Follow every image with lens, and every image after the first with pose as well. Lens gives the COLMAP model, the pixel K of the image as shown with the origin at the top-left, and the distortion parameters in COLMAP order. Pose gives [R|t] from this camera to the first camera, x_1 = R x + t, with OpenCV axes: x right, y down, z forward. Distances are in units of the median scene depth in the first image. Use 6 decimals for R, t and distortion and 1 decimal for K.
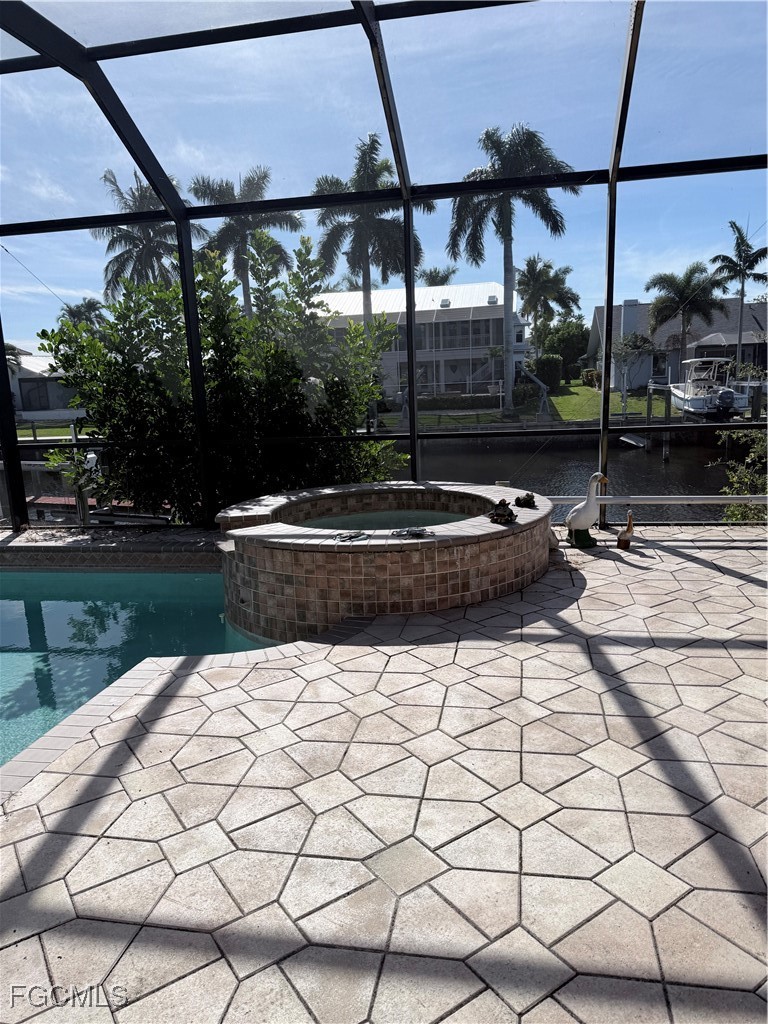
lens RADIAL K [[732.9, 0, 387.0], [0, 732.9, 503.5], [0, 0, 1]] dist [0.009561, -0.016873]
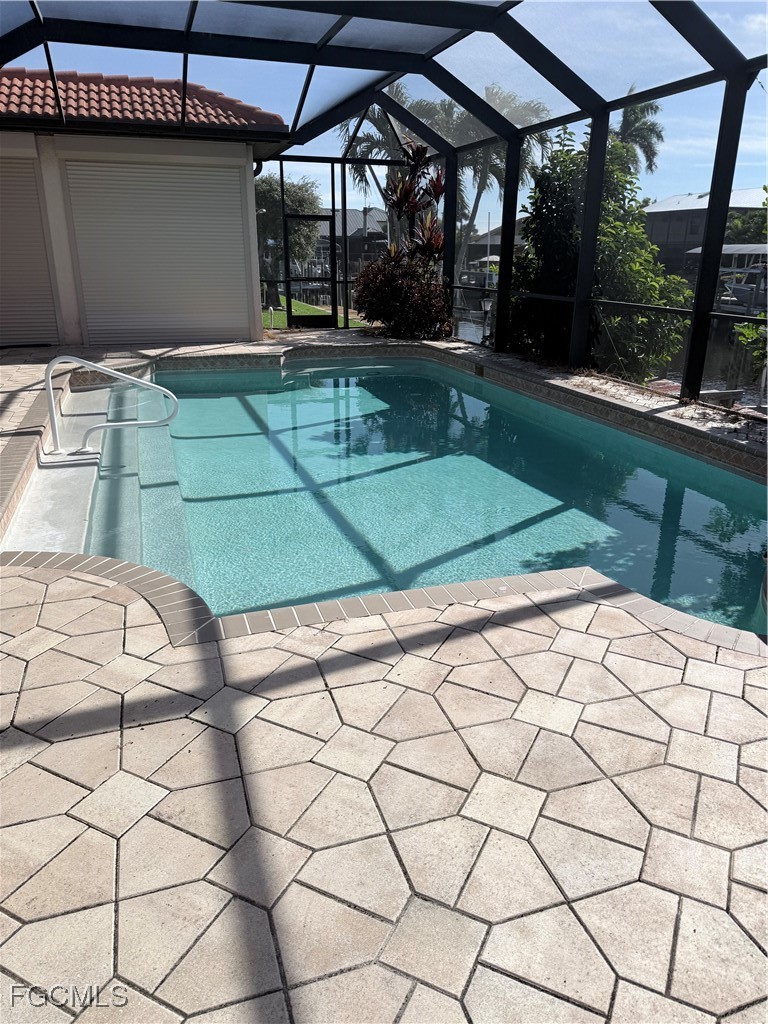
lens RADIAL K [[732.9, 0, 379.6], [0, 732.9, 507.2], [0, 0, 1]] dist [0.009561, -0.016873]
pose [[0.495328, 0.354622, -0.793028, 0.334343], [-0.203802, 0.934844, 0.290743, -0.095580], [0.844461, 0.017607, 0.535327, 0.426593]]
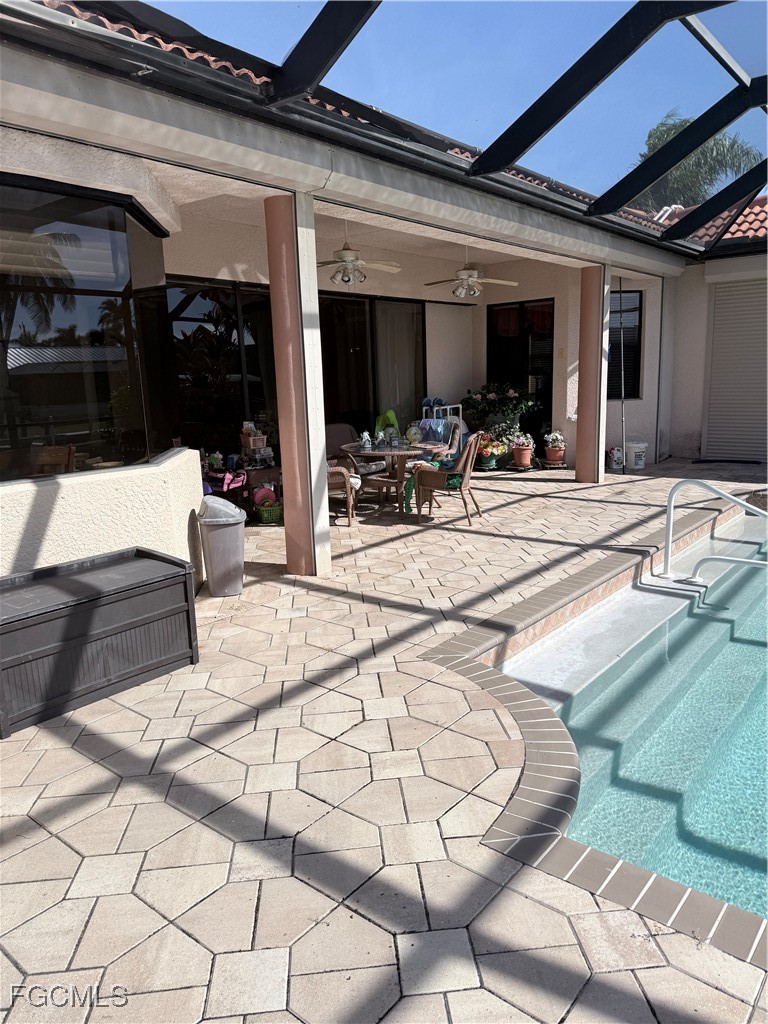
lens RADIAL K [[732.9, 0, 381.5], [0, 732.9, 511.9], [0, 0, 1]] dist [0.009561, -0.016873]
pose [[-0.464277, 0.245644, -0.850944, 0.118633], [-0.106310, 0.938368, 0.328883, -0.169448], [0.879287, 0.243156, -0.409548, 0.881764]]
